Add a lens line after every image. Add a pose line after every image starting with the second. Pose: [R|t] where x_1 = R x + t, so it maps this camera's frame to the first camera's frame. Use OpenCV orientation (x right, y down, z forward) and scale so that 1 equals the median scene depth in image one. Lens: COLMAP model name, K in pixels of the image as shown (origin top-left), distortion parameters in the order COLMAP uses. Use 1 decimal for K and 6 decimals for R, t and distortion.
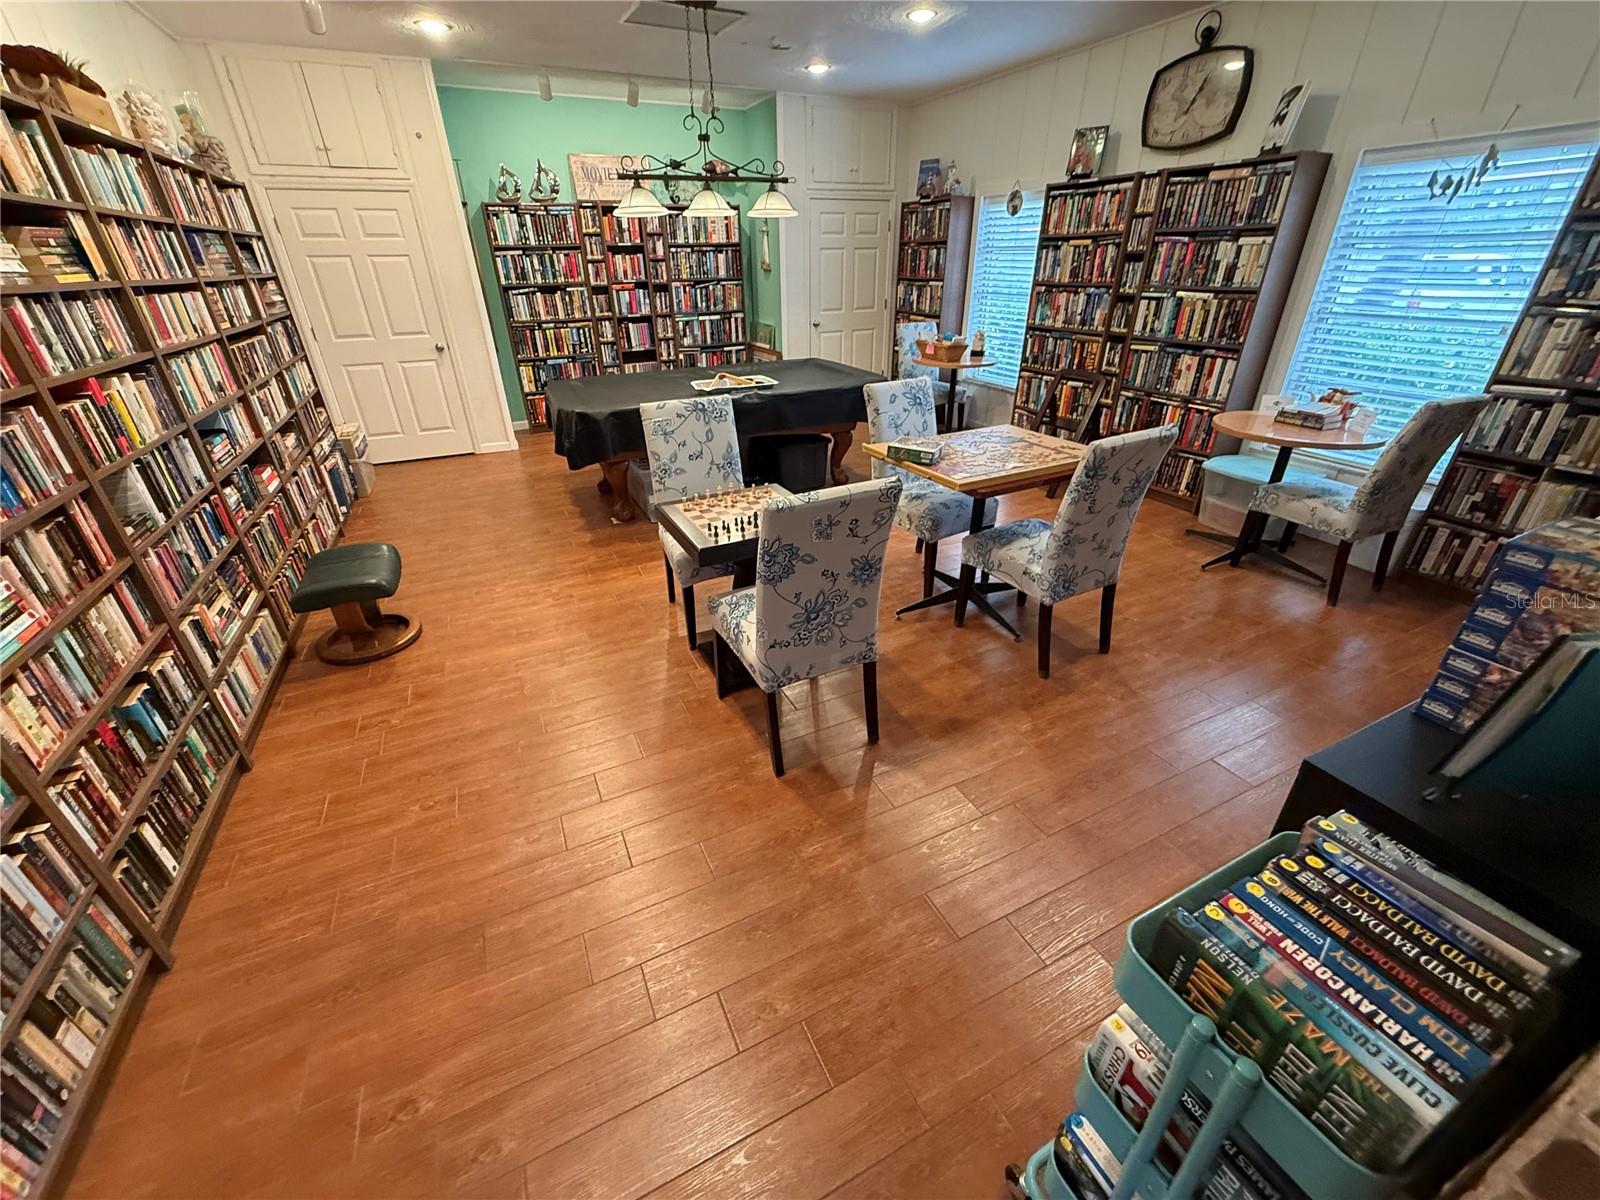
lens RADIAL K [[638.5, 0, 798.7], [0, 638.5, 596.6], [0, 0, 1]] dist [-0.000691, 0.000132]
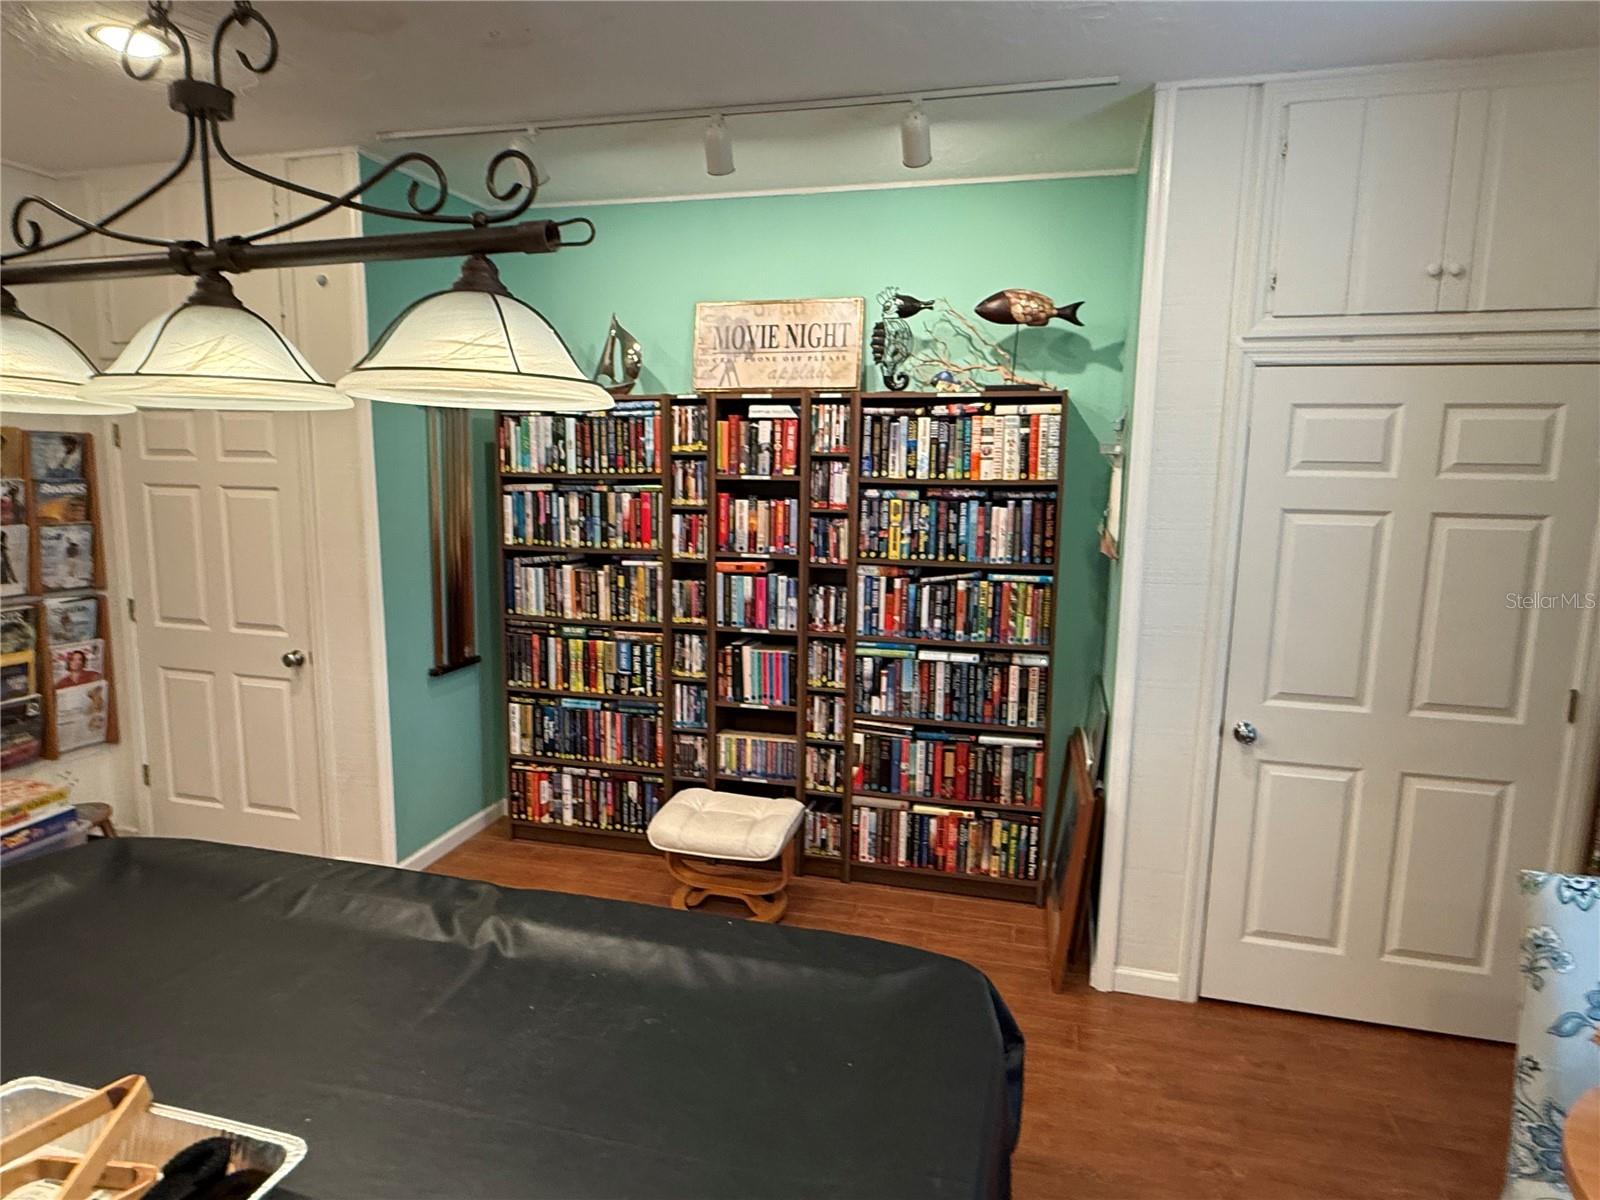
lens RADIAL K [[929.0, 0, 800.5], [0, 929.0, 604.1], [0, 0, 1]] dist [-0.001068, -0.000668]
pose [[0.757310, 0.119245, -0.642077, 0.149569], [-0.331907, 0.917019, -0.221167, -0.340350], [0.562423, 0.380601, 0.734045, 0.582179]]
